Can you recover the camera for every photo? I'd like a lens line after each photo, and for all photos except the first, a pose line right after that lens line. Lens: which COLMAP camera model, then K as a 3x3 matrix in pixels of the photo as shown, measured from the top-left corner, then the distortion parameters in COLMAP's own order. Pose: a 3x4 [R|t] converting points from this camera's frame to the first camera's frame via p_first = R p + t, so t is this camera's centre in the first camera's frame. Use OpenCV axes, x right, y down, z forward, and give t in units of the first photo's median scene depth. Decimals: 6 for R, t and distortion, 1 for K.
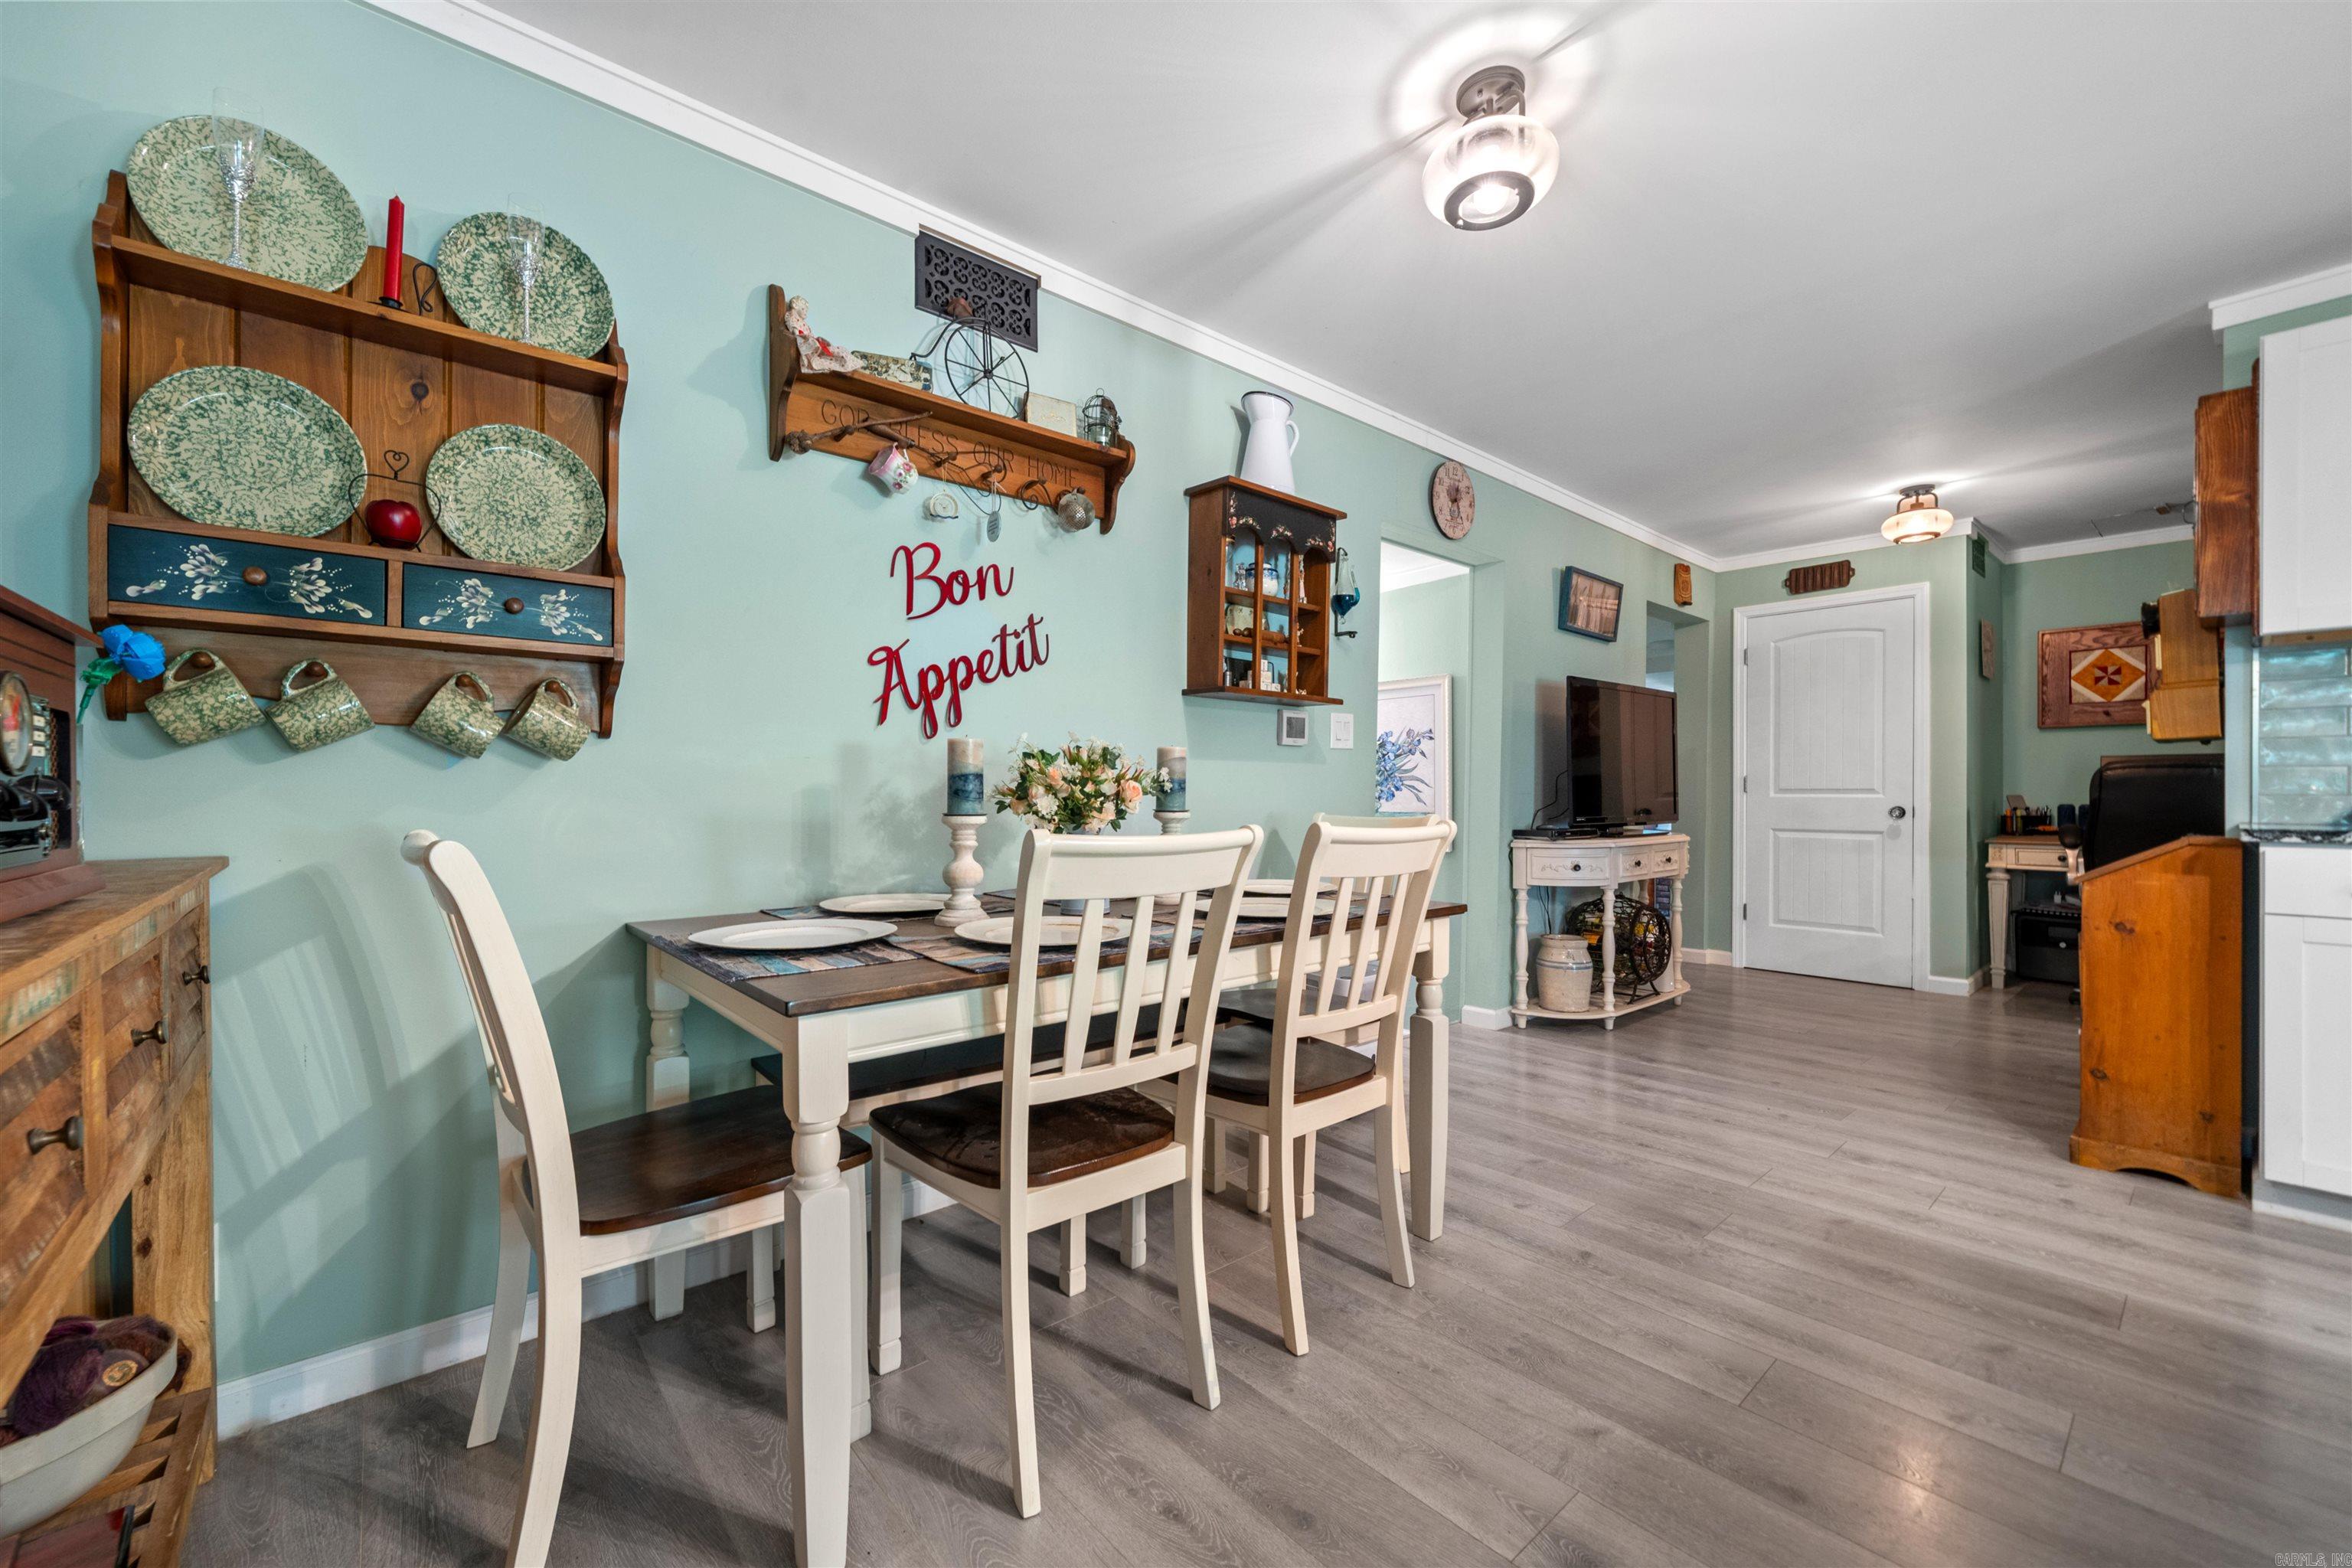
lens RADIAL K [[910.7, 0, 1165.5], [0, 910.7, 797.8], [0, 0, 1]] dist [0.000825, 0.000235]
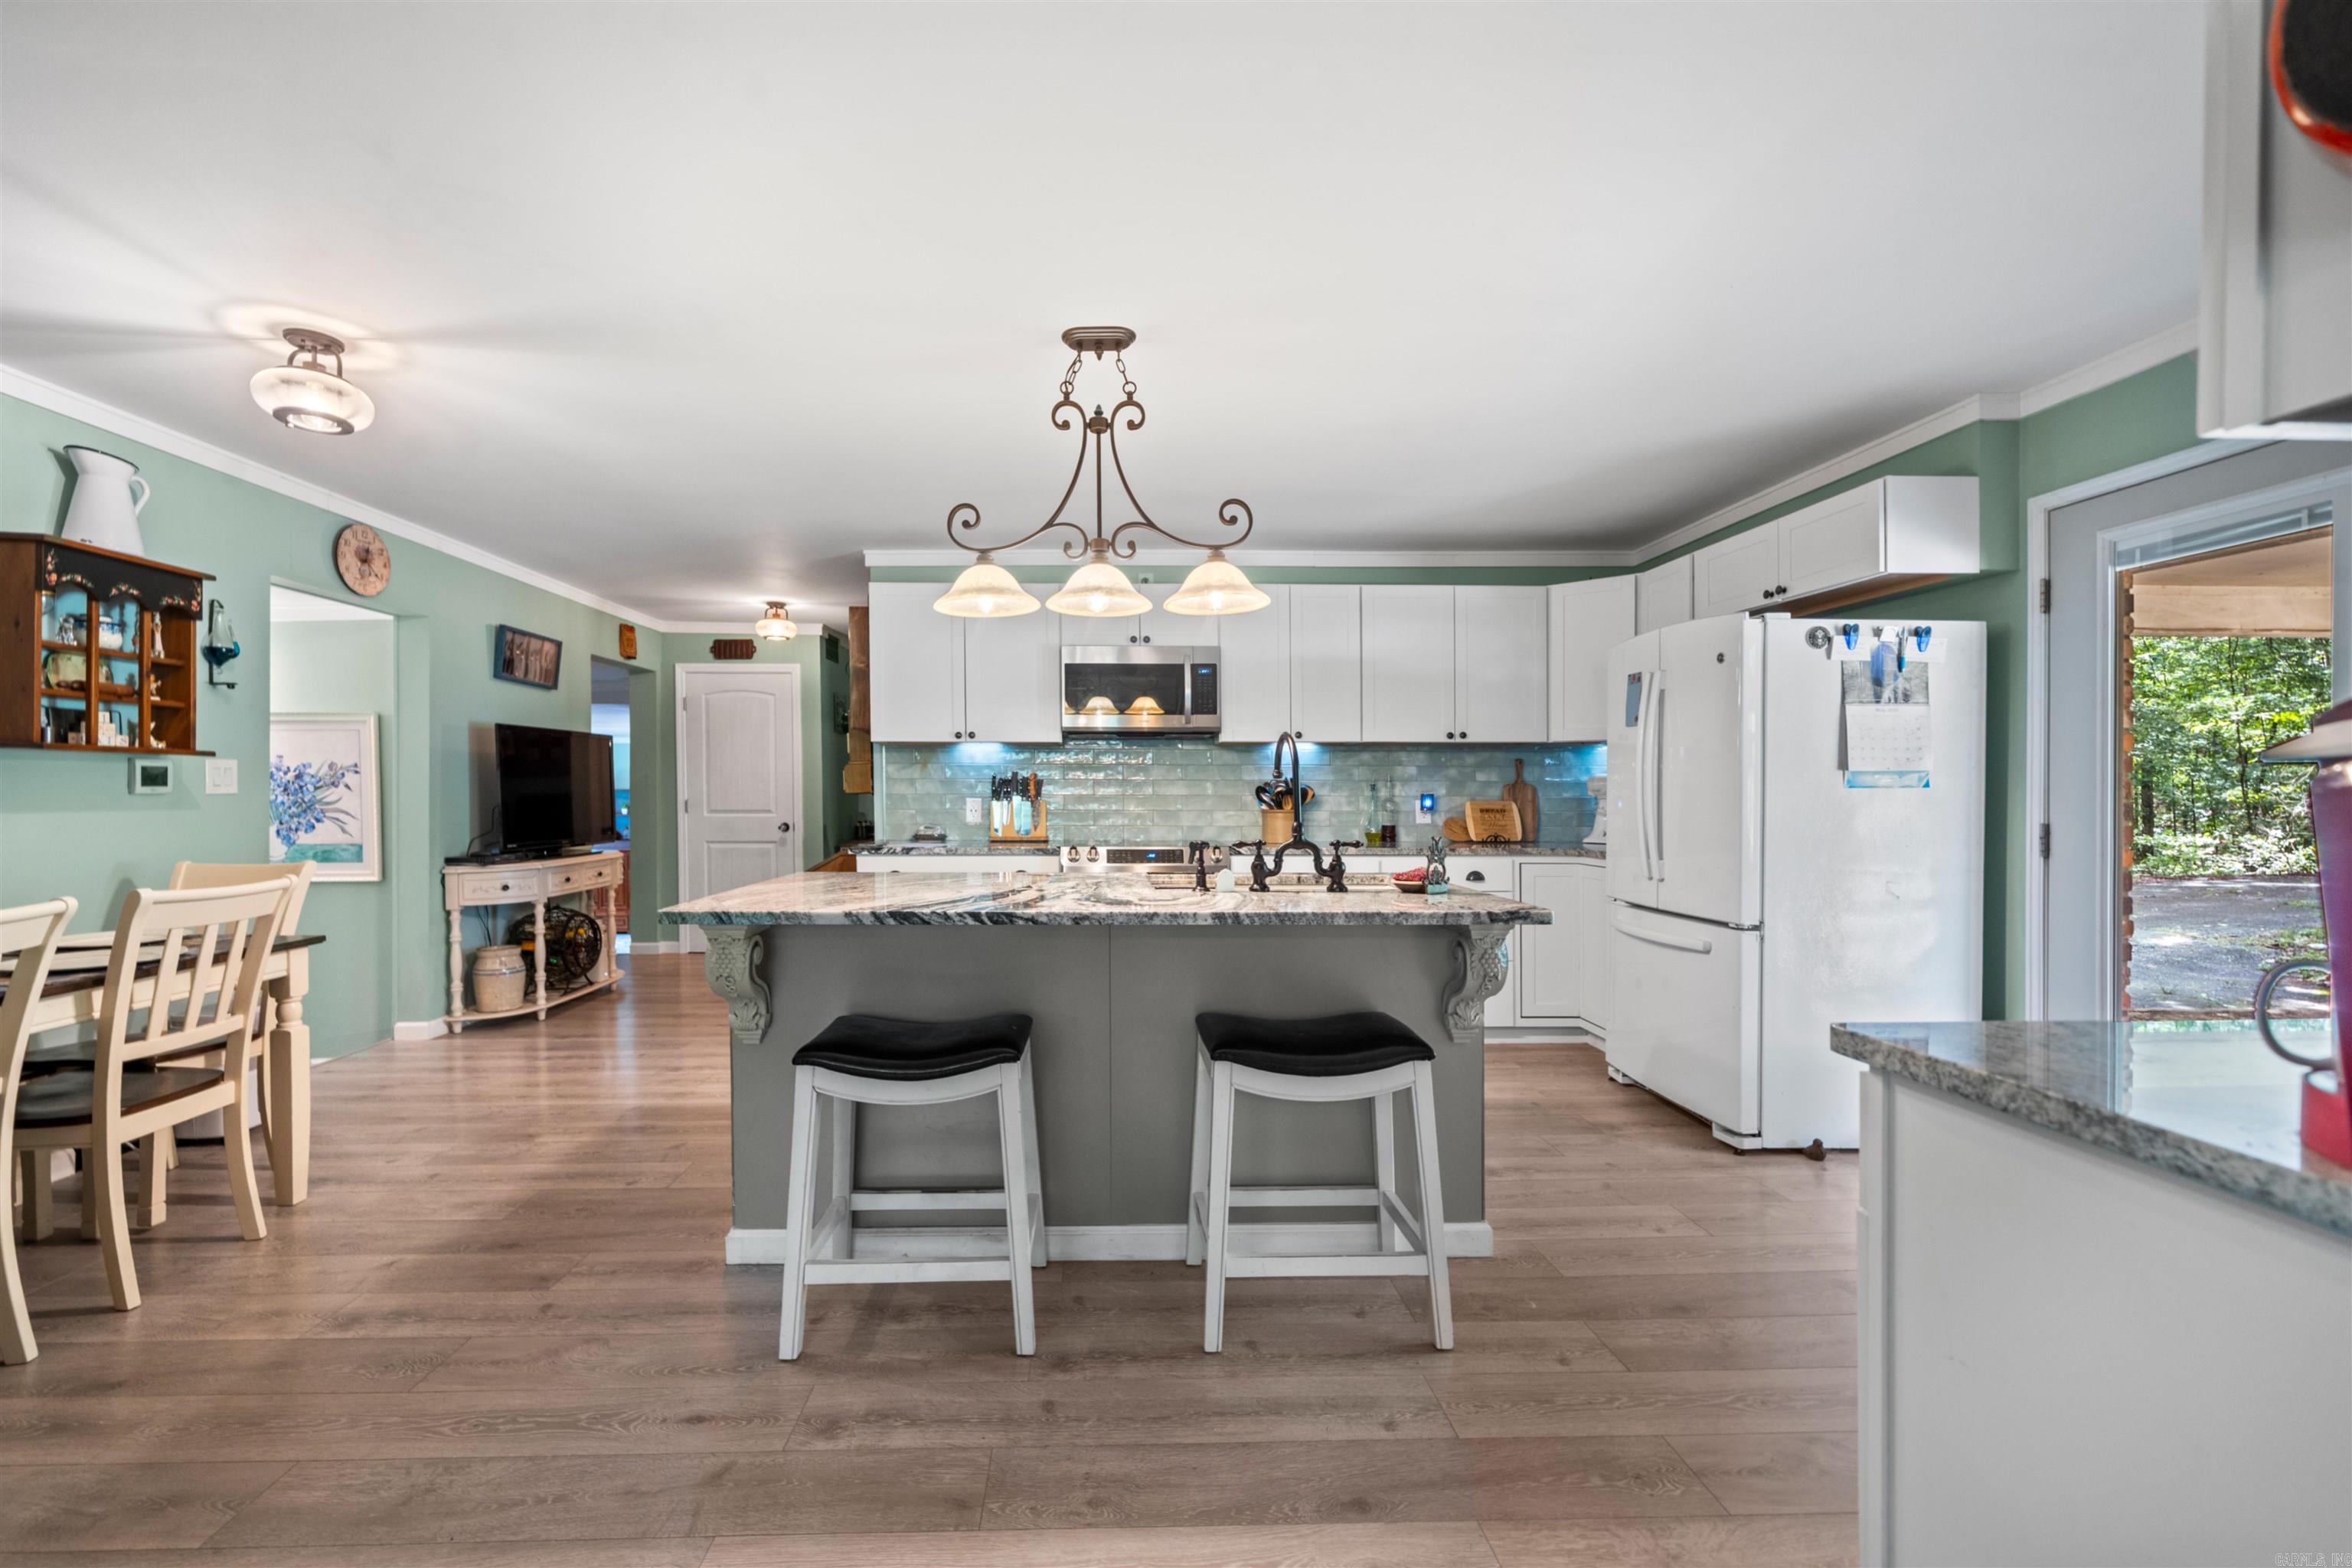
lens RADIAL K [[998.9, 0, 1170.8], [0, 998.9, 804.6], [0, 0, 1]] dist [0.000309, -0.000157]
pose [[0.635191, -0.016861, 0.772171, 0.003026], [0.000942, 0.999778, 0.021057, -0.066209], [-0.772354, -0.012647, 0.635066, -0.558667]]
